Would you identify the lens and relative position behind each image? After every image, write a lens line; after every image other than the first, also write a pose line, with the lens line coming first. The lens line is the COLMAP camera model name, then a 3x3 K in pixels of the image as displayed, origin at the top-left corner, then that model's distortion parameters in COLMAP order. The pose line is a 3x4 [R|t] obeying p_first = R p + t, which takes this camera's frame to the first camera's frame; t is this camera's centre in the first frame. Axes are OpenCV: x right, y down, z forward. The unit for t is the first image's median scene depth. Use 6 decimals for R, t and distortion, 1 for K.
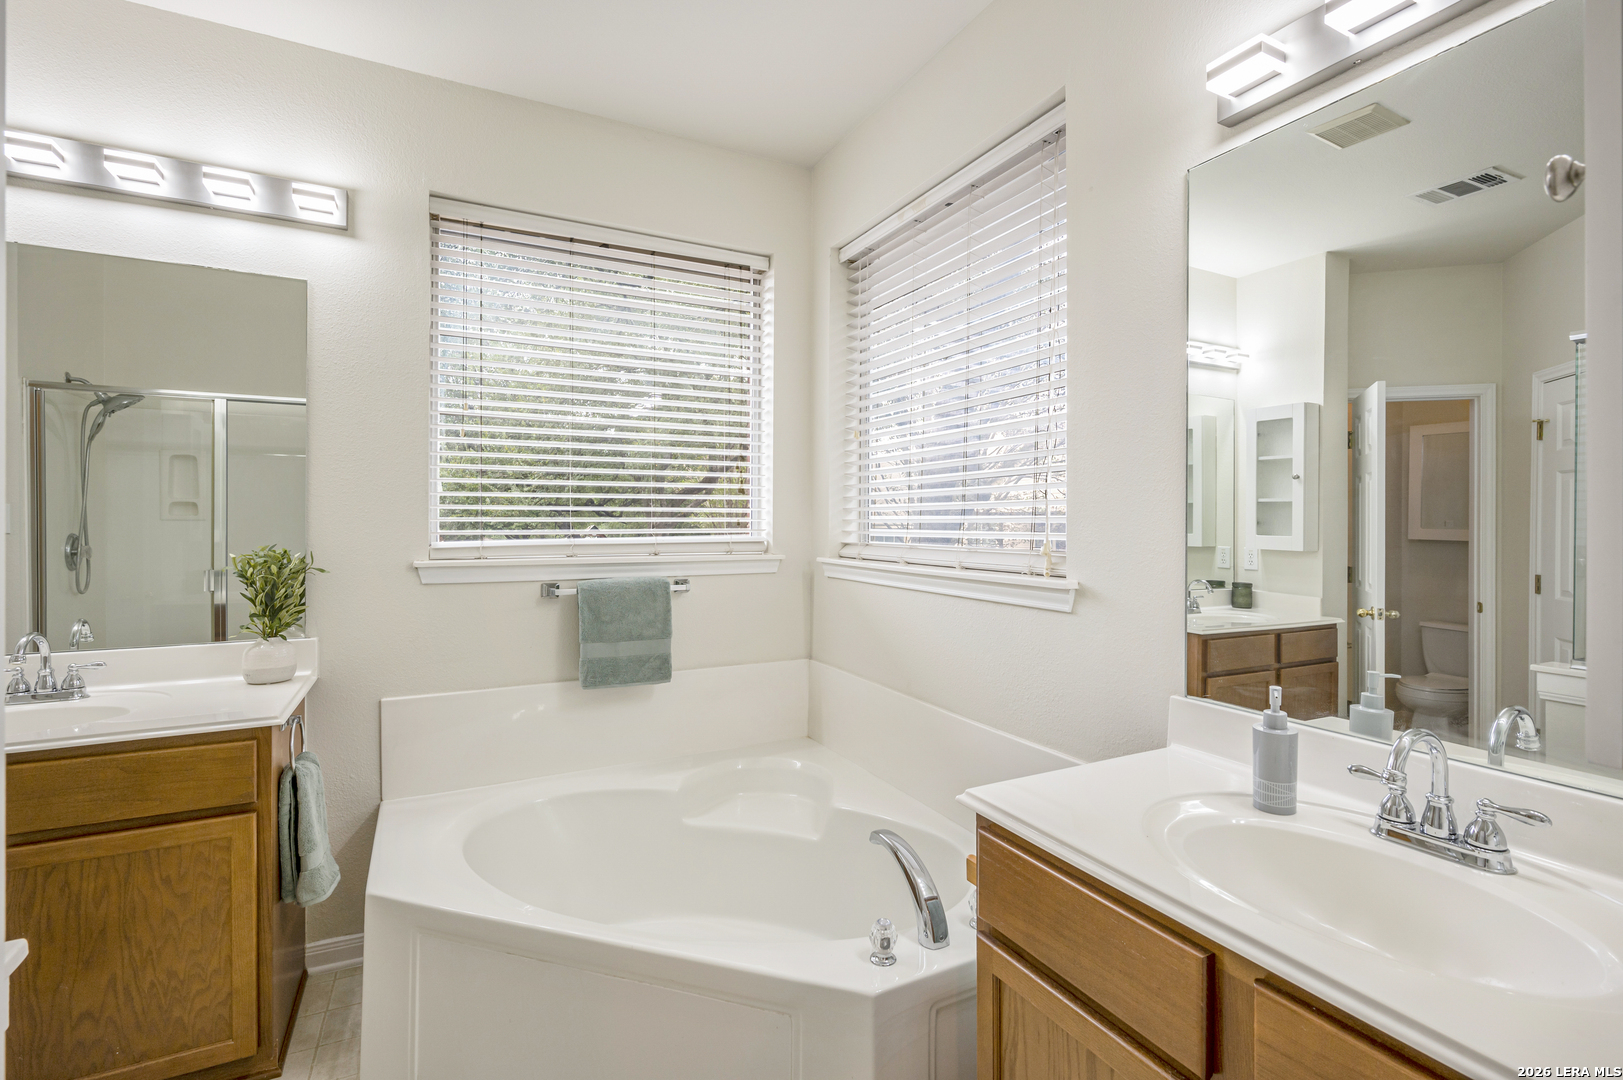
lens RADIAL K [[735.8, 0, 816.6], [0, 735.8, 531.2], [0, 0, 1]] dist [0.002106, 0.000484]
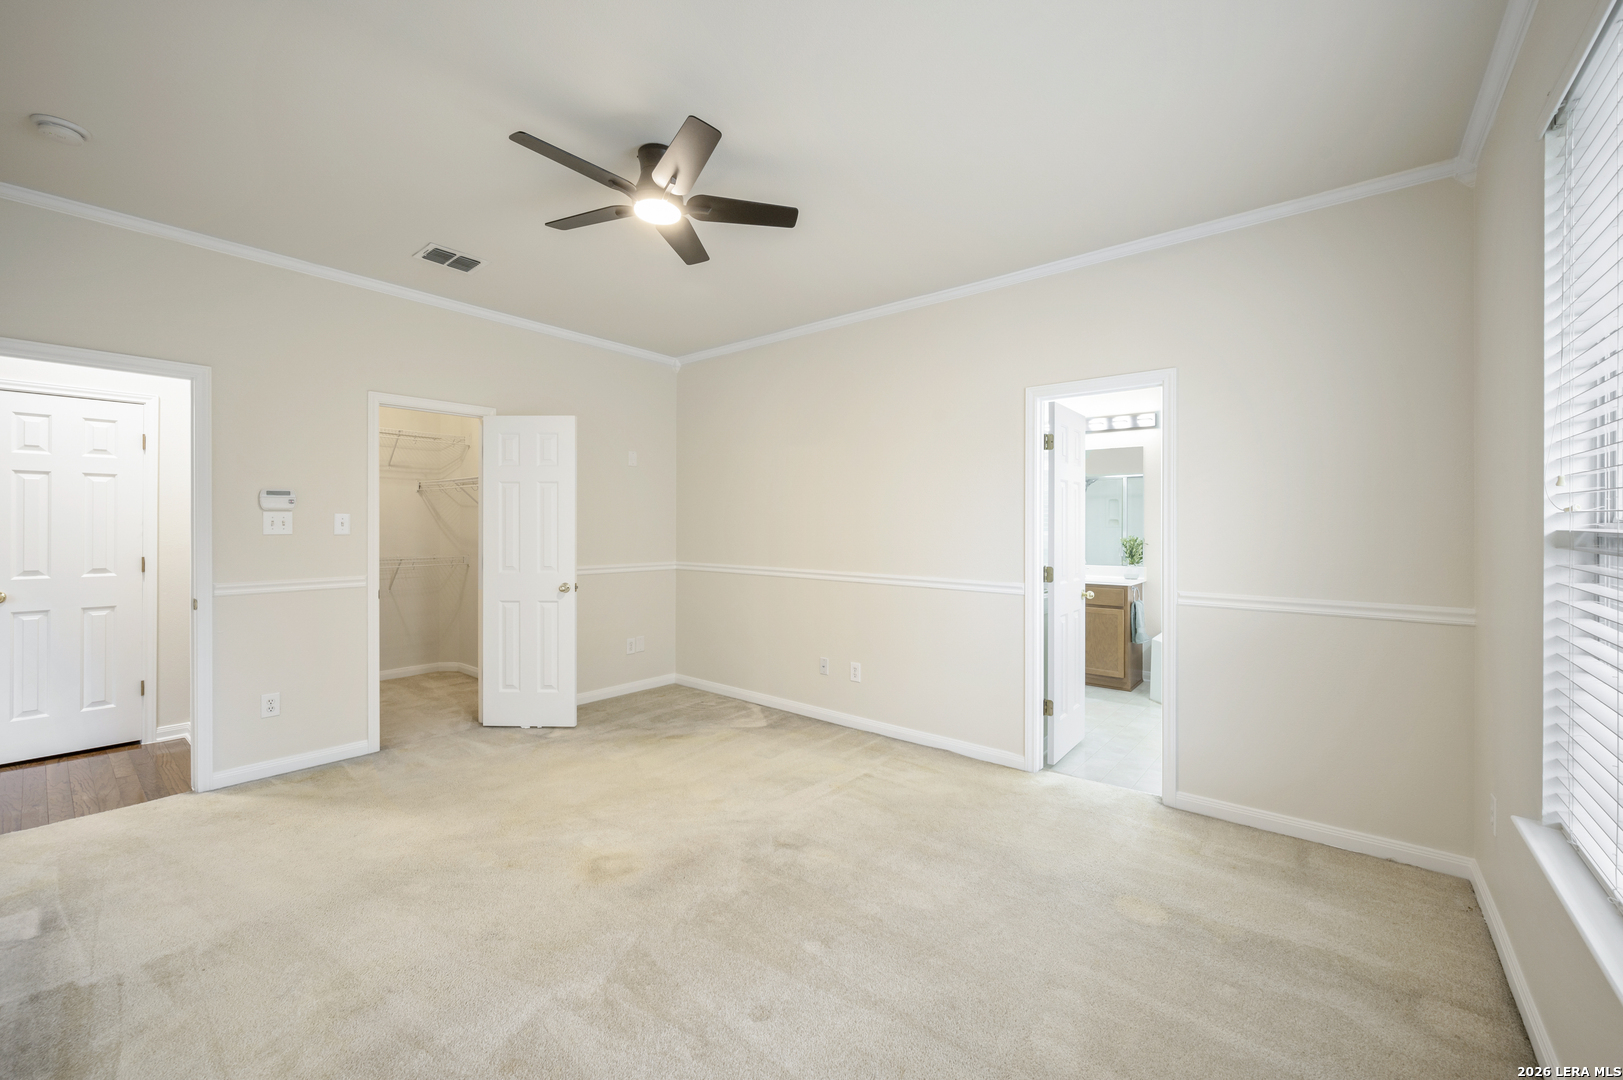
lens RADIAL K [[634.3, 0, 816.6], [0, 634.3, 534.2], [0, 0, 1]] dist [-0.004005, -0.000307]
pose [[0.402064, 0.003671, -0.915604, 1.116318], [-0.007164, 0.999974, 0.000864, 0.020189], [0.915583, 0.006212, 0.402080, -1.228372]]
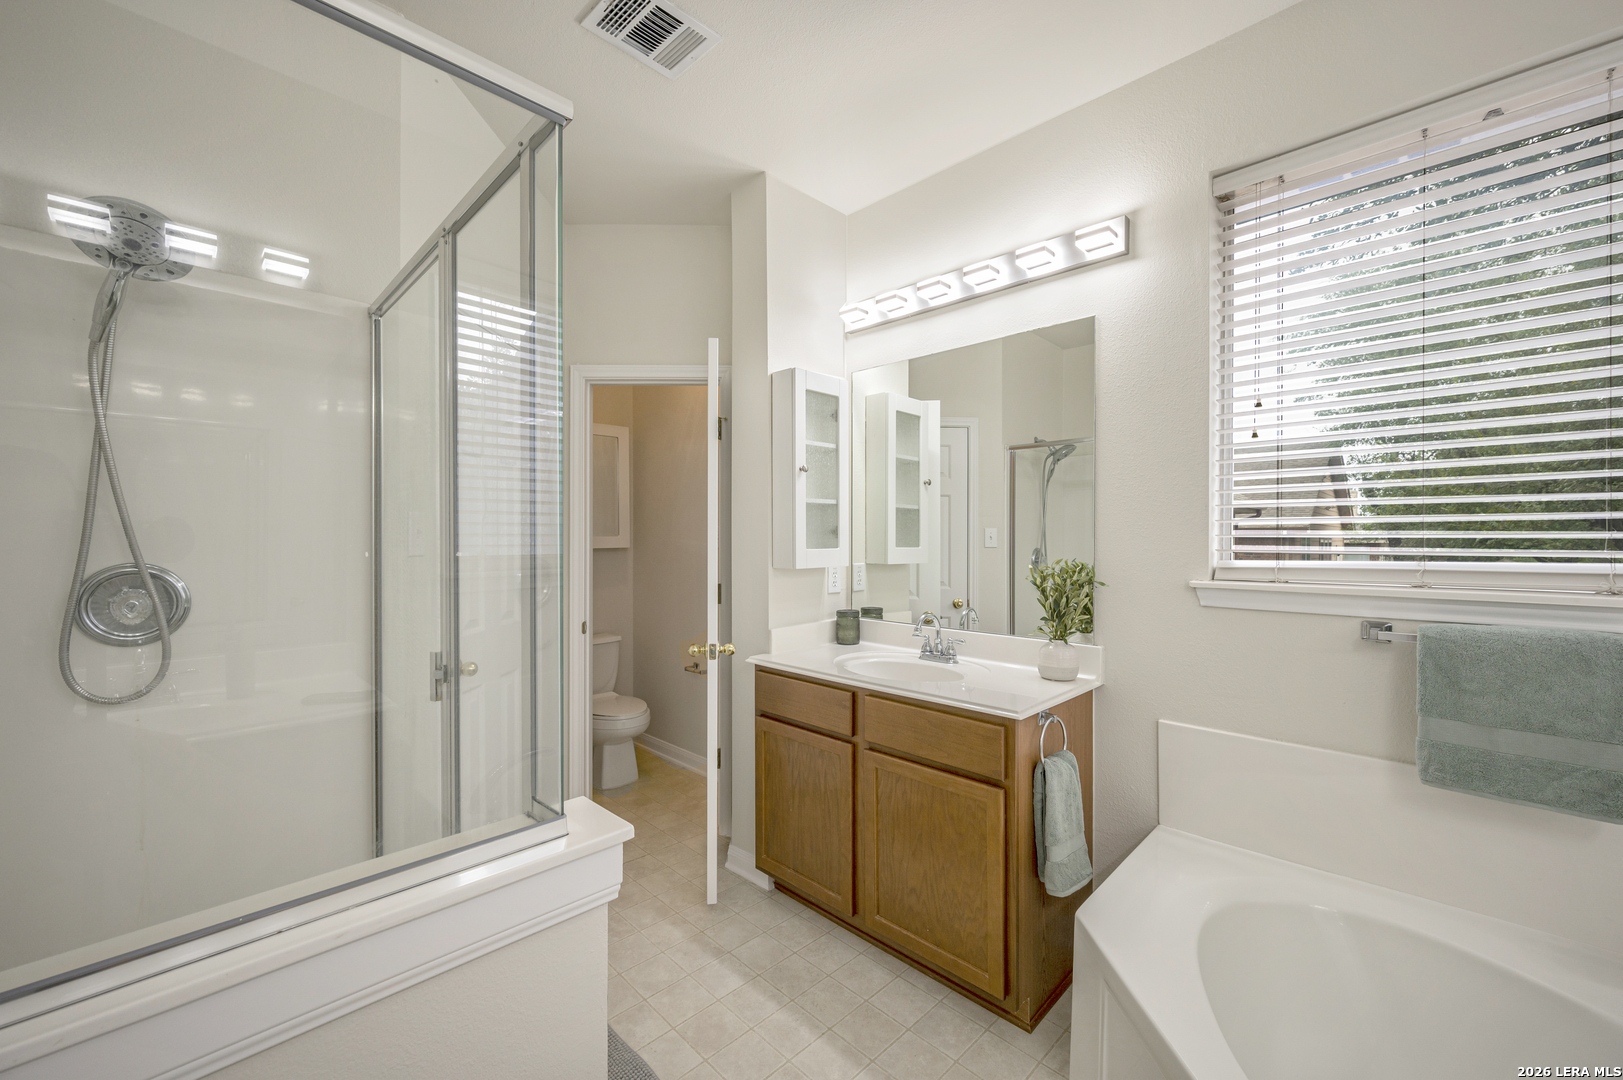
lens RADIAL K [[640.3, 0, 814.1], [0, 640.3, 543.1], [0, 0, 1]] dist [-0.003372, -0.000250]
pose [[0.318637, 0.004733, -0.947865, 0.069947], [-0.012872, 0.999917, 0.000666, -0.000846], [0.947789, 0.011989, 0.318671, 0.310550]]
